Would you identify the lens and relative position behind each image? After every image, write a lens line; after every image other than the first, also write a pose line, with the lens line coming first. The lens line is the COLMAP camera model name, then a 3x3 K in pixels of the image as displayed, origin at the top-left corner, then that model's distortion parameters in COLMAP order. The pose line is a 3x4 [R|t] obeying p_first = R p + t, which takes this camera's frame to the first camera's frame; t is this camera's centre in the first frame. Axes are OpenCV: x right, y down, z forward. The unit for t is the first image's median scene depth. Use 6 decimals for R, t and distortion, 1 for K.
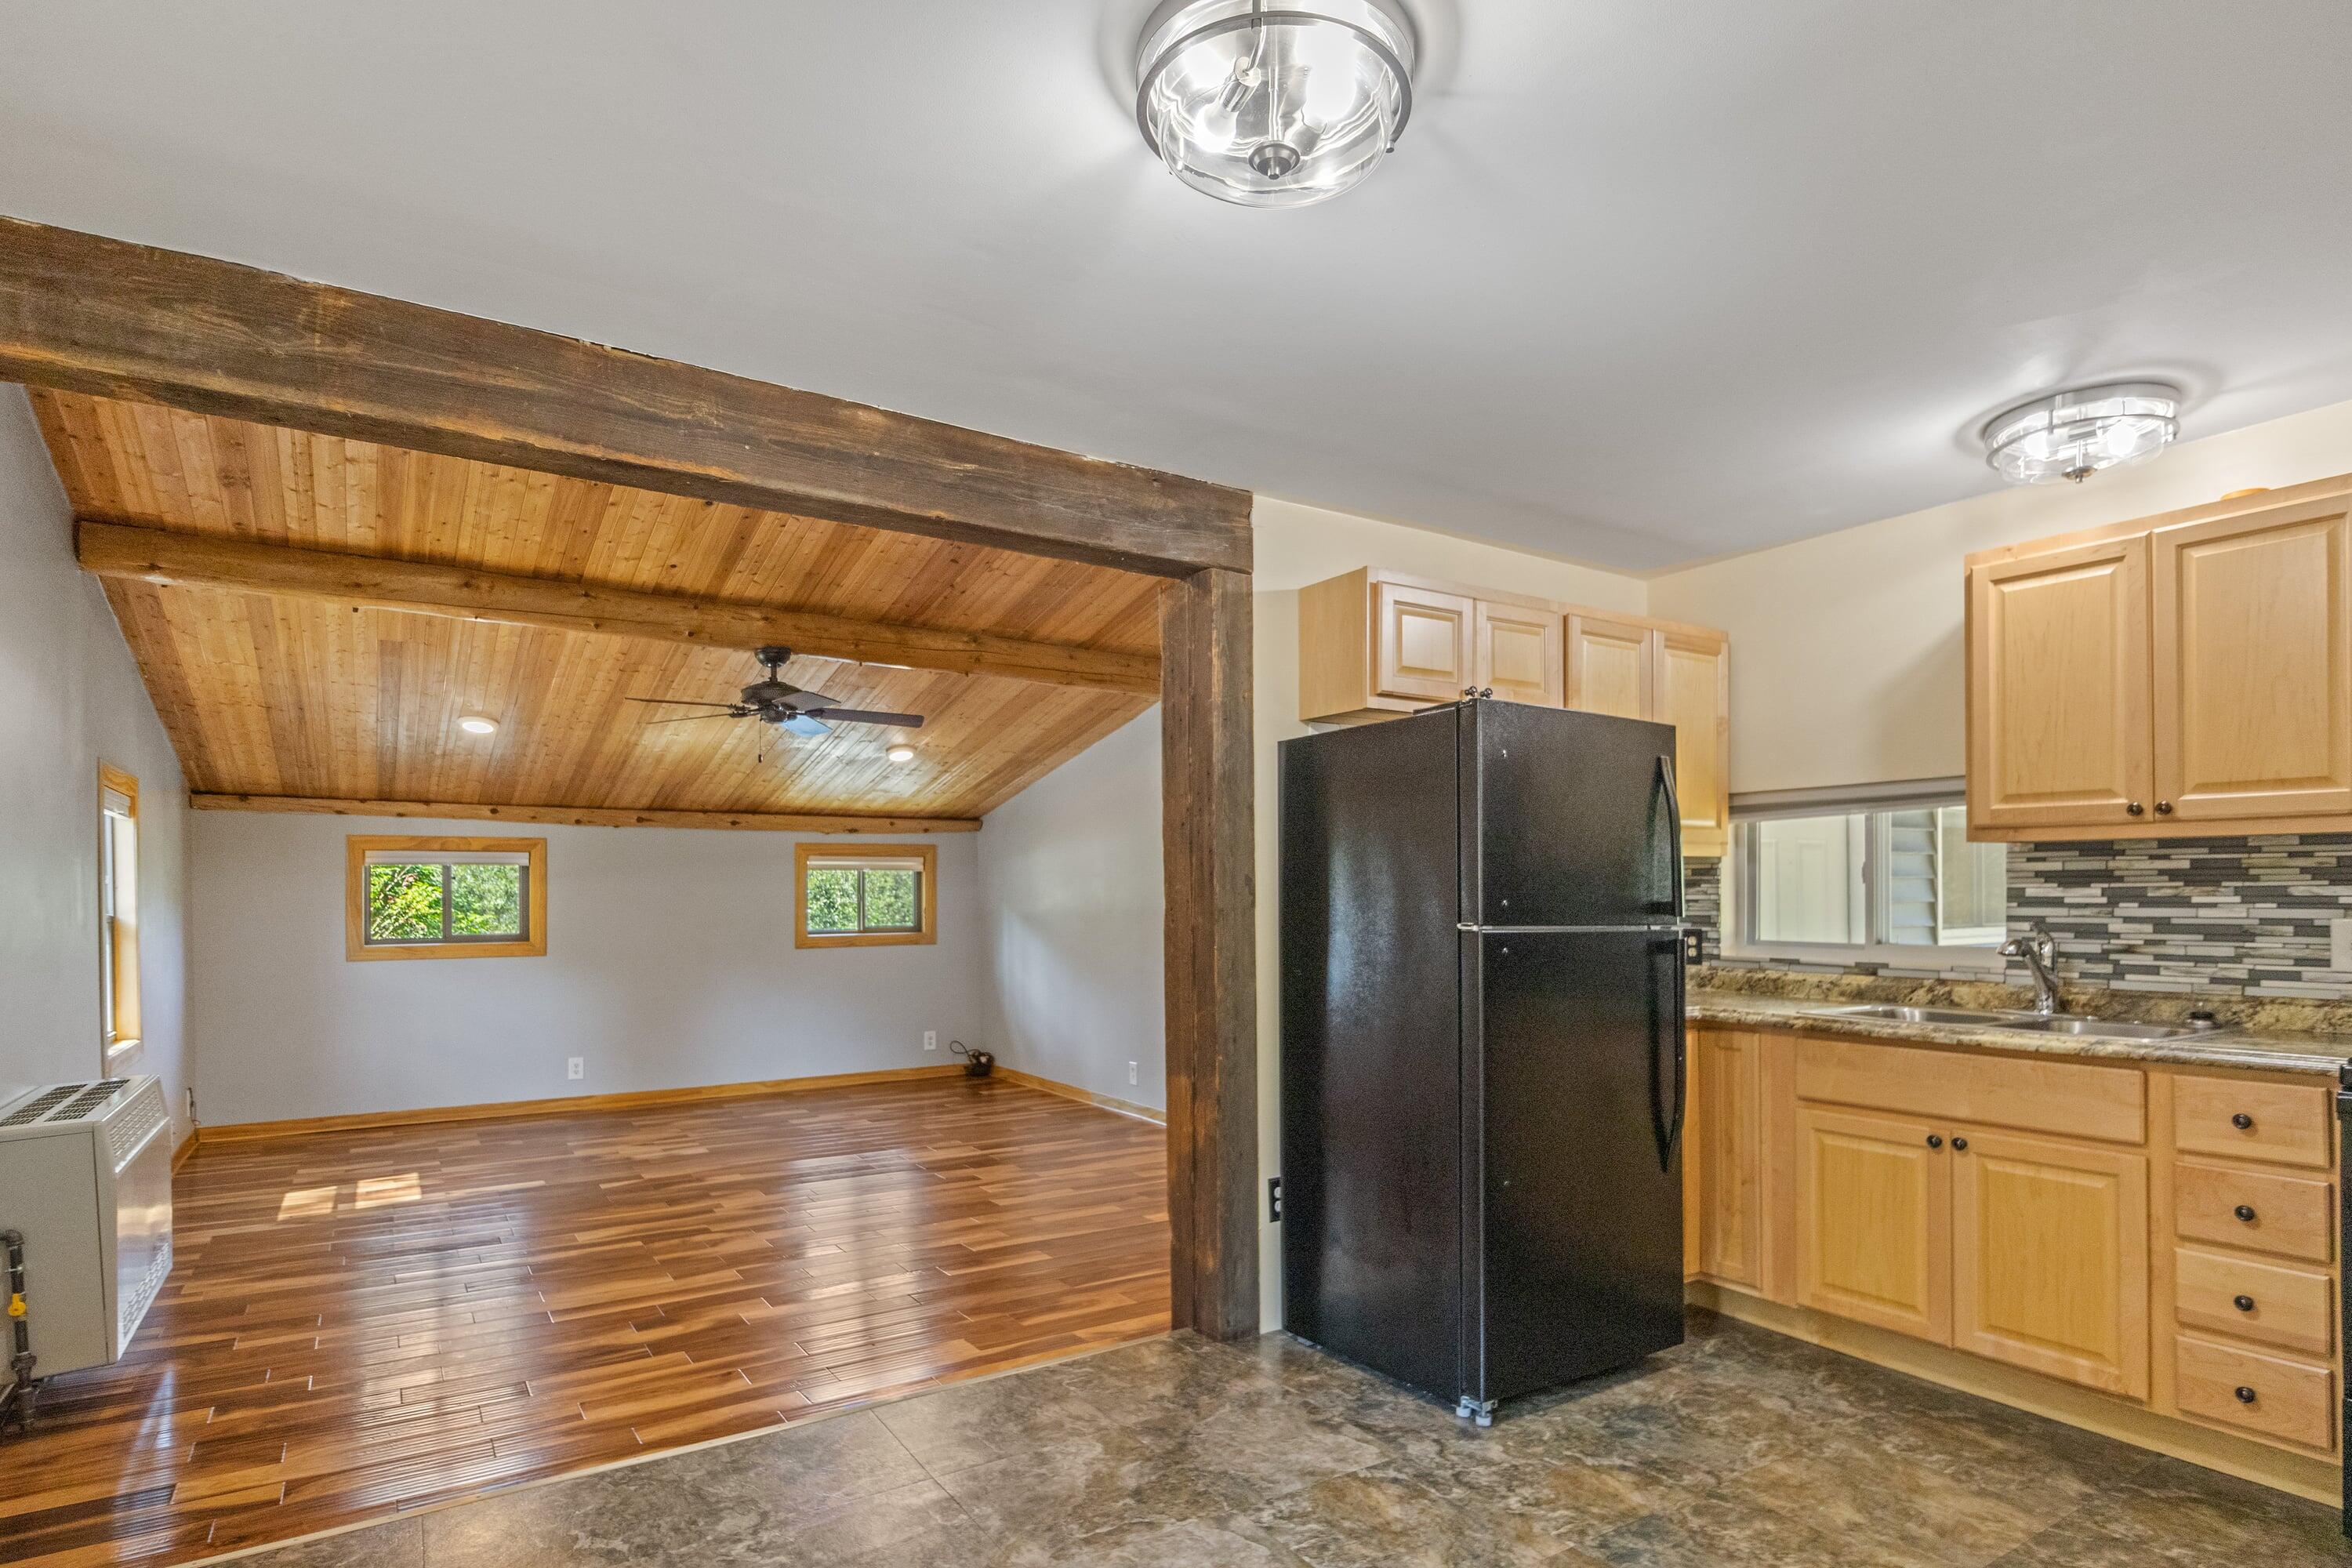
lens RADIAL K [[1245.0, 0, 1126.5], [0, 1245.0, 882.8], [0, 0, 1]] dist [0.002552, 0.000776]
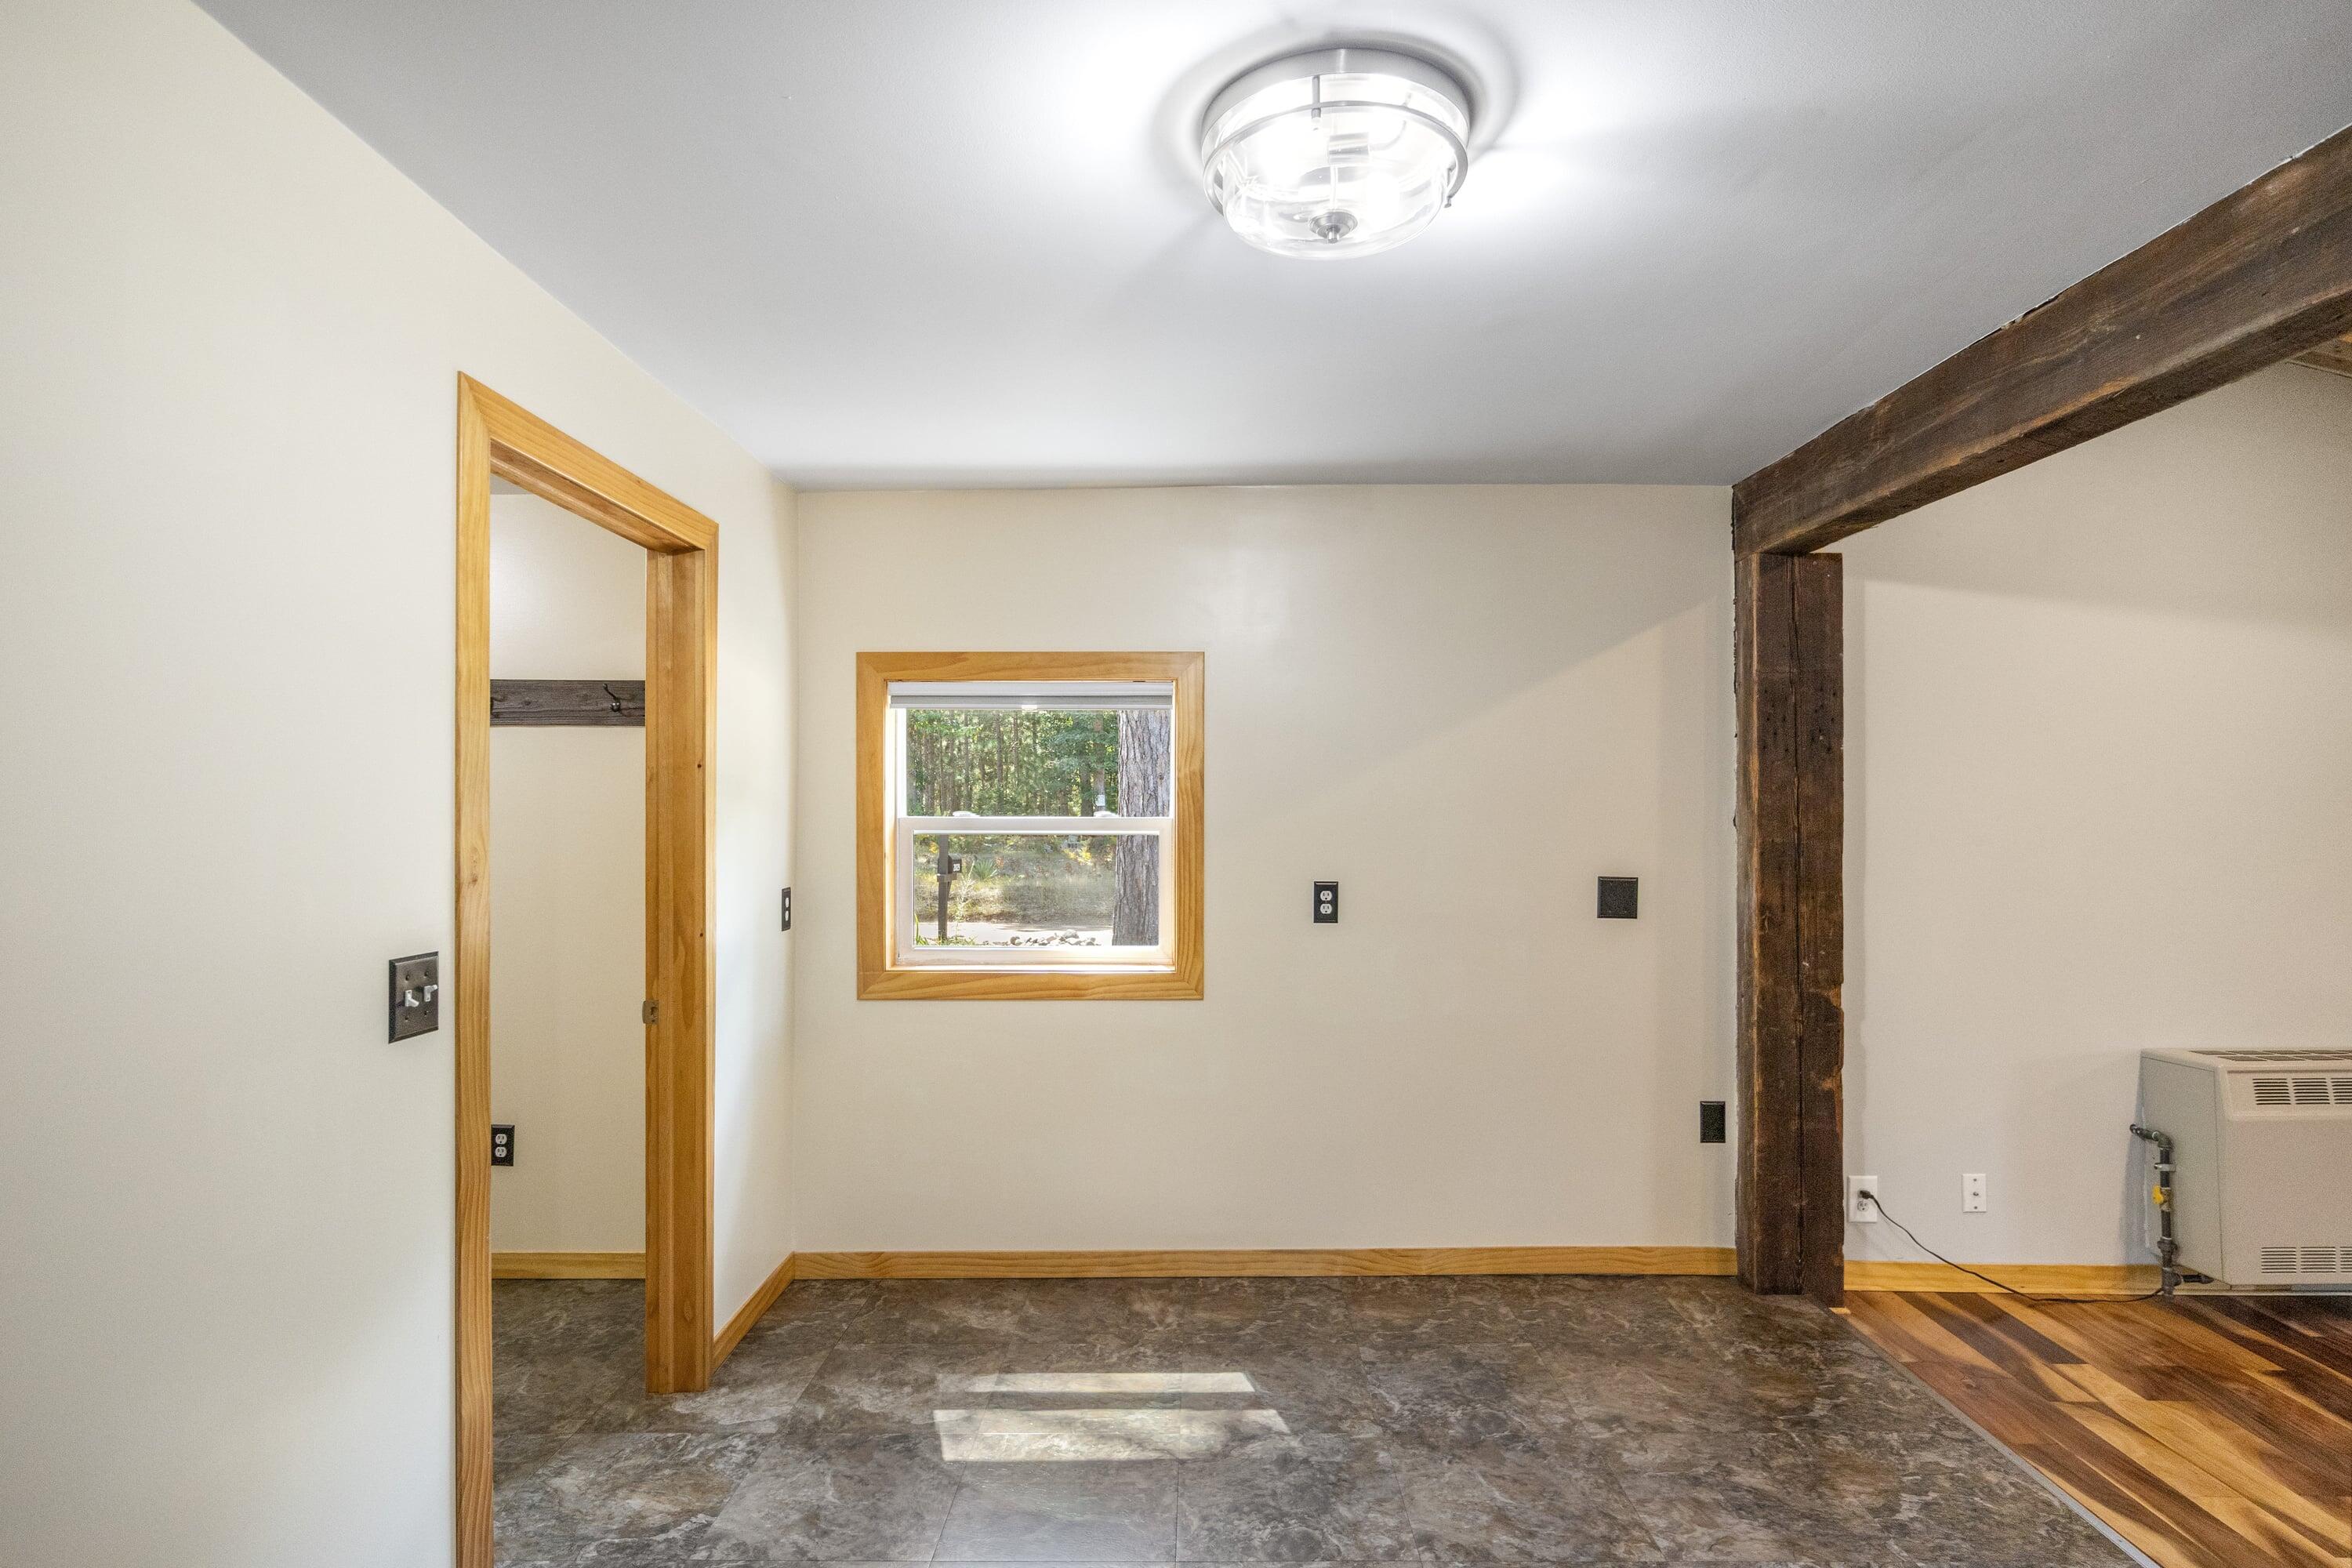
lens RADIAL K [[1190.3, 0, 1200.2], [0, 1190.3, 794.8], [0, 0, 1]] dist [-0.001879, -0.000183]
pose [[-0.519869, -0.006573, -0.854221, 0.249589], [0.015401, 0.999736, -0.017066, -0.021240], [0.854107, -0.022028, -0.519630, 0.337686]]
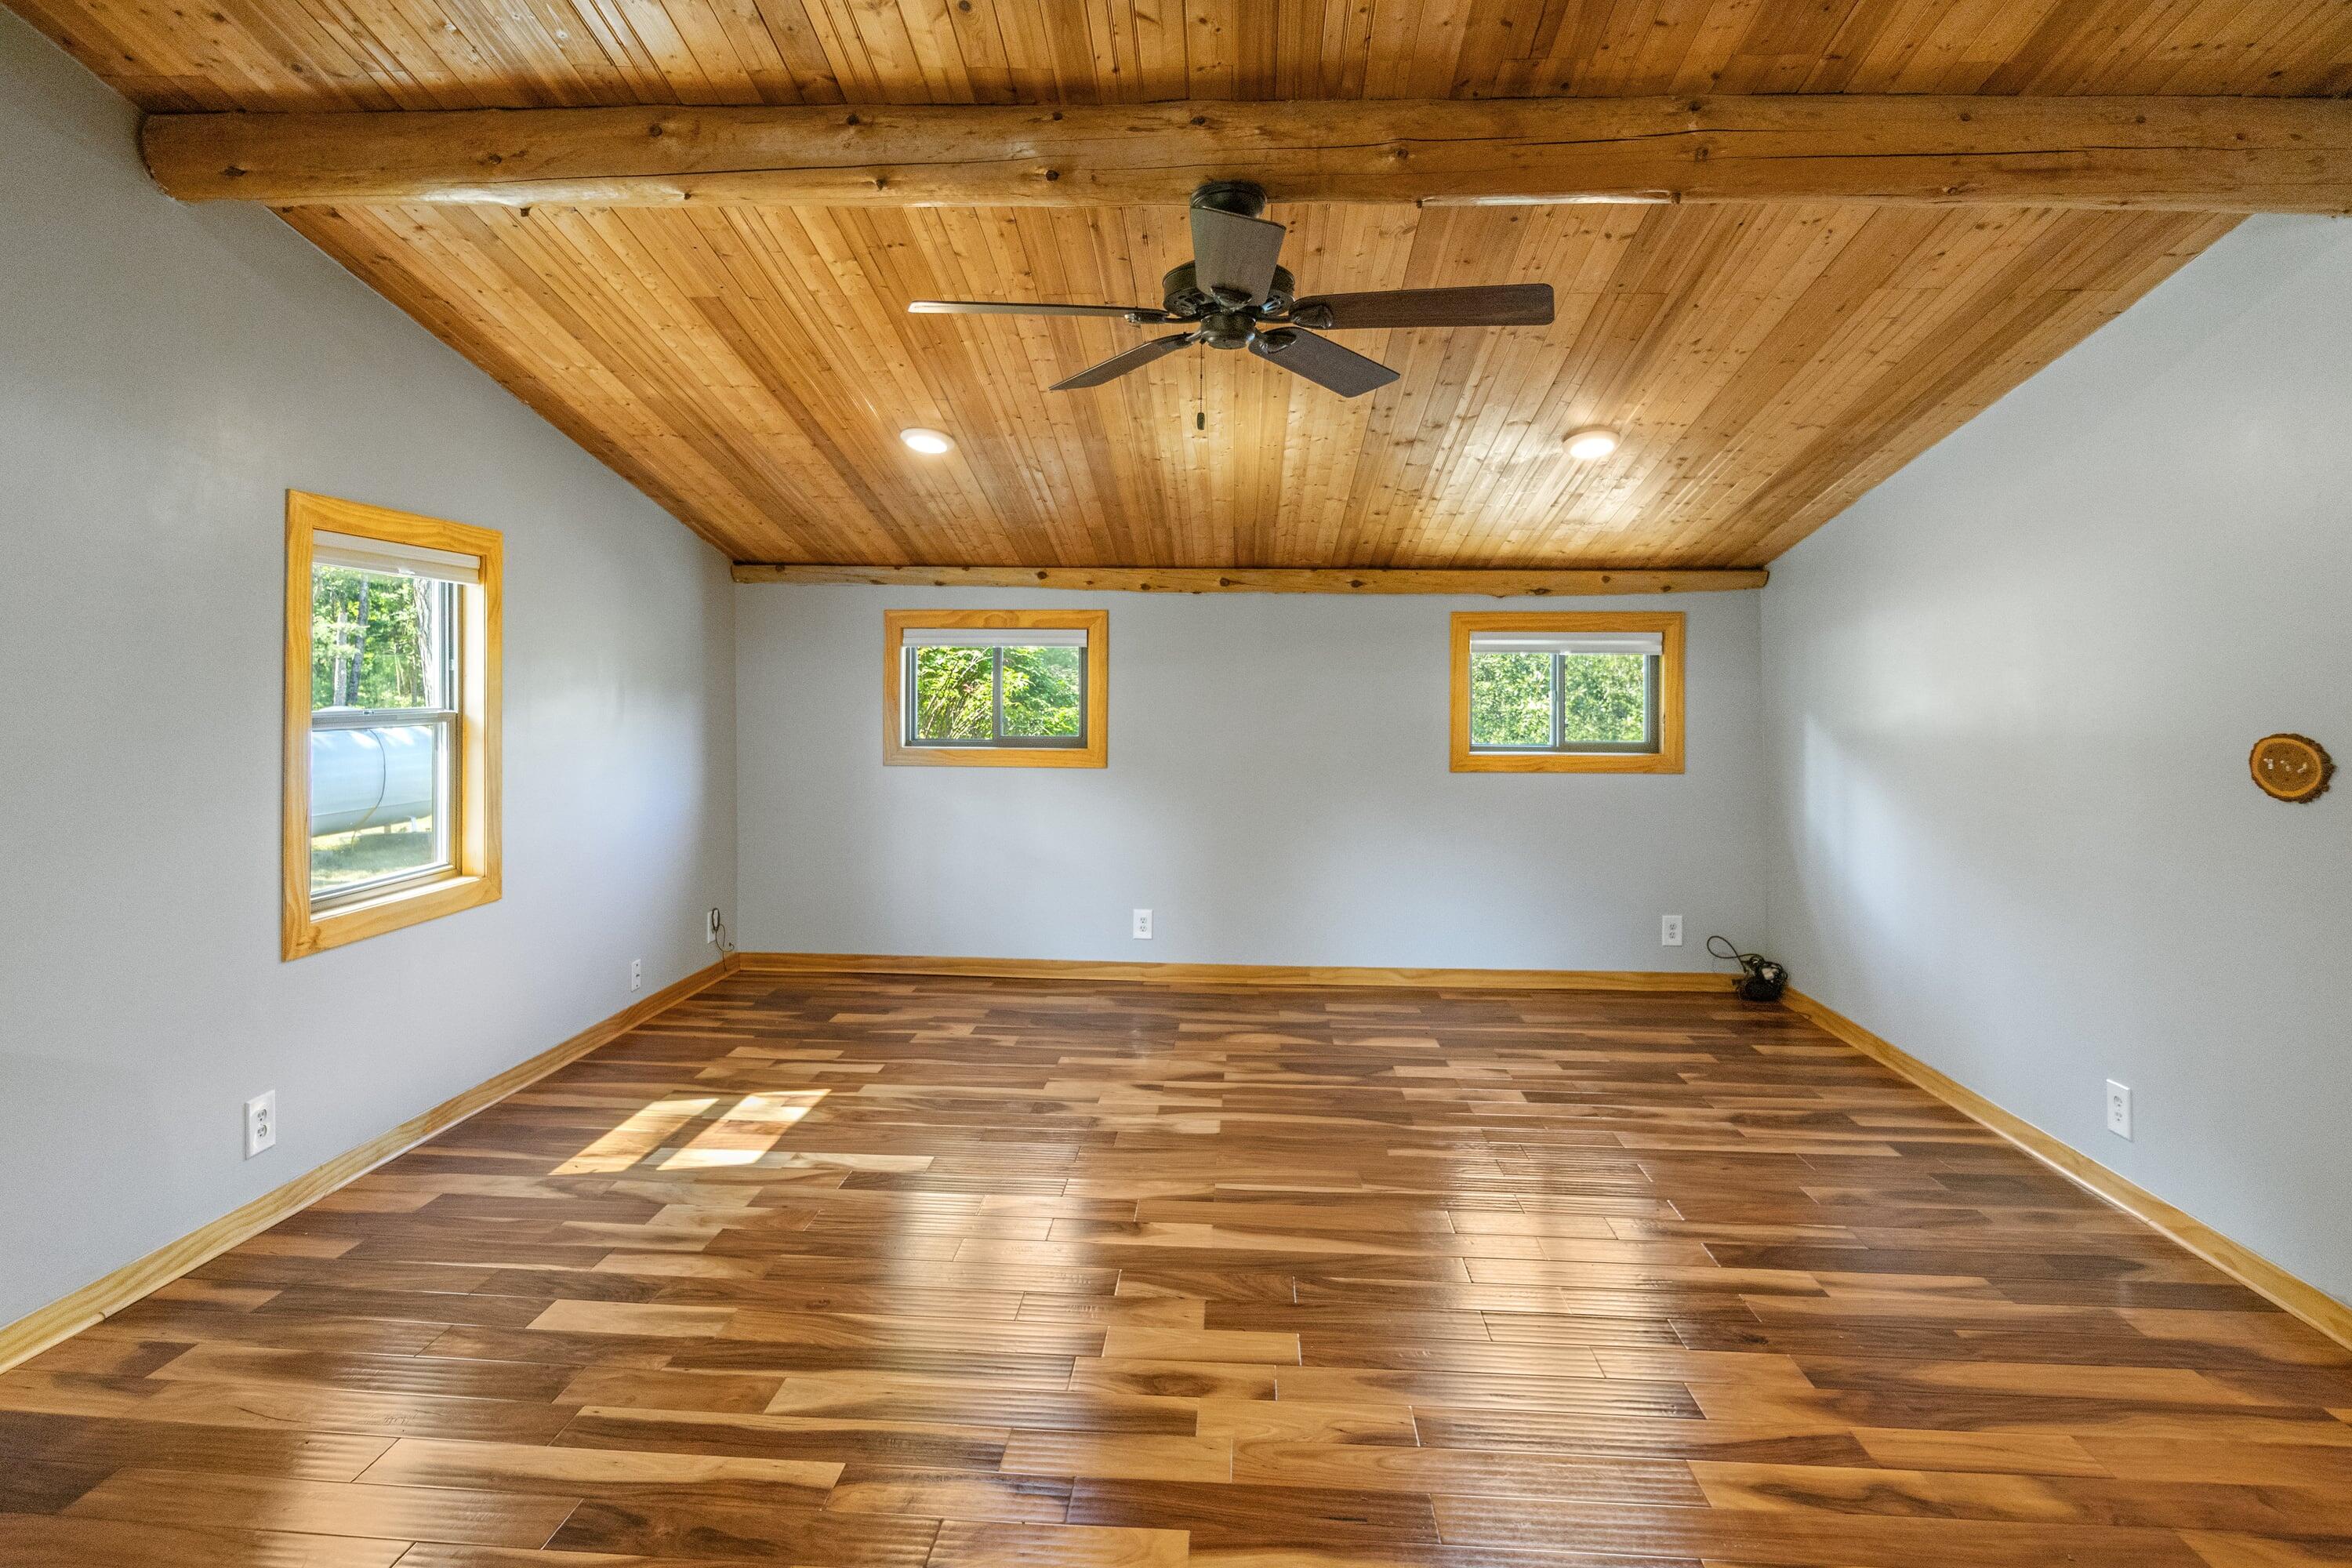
lens RADIAL K [[1210.0, 0, 1157.2], [0, 1210.0, 664.1], [0, 0, 1]] dist [-0.005779, 0.001625]
pose [[0.816913, 0.005108, -0.576738, -0.027776], [-0.005492, 0.999984, 0.001078, -0.004990], [0.576734, 0.002287, 0.816929, 0.462248]]
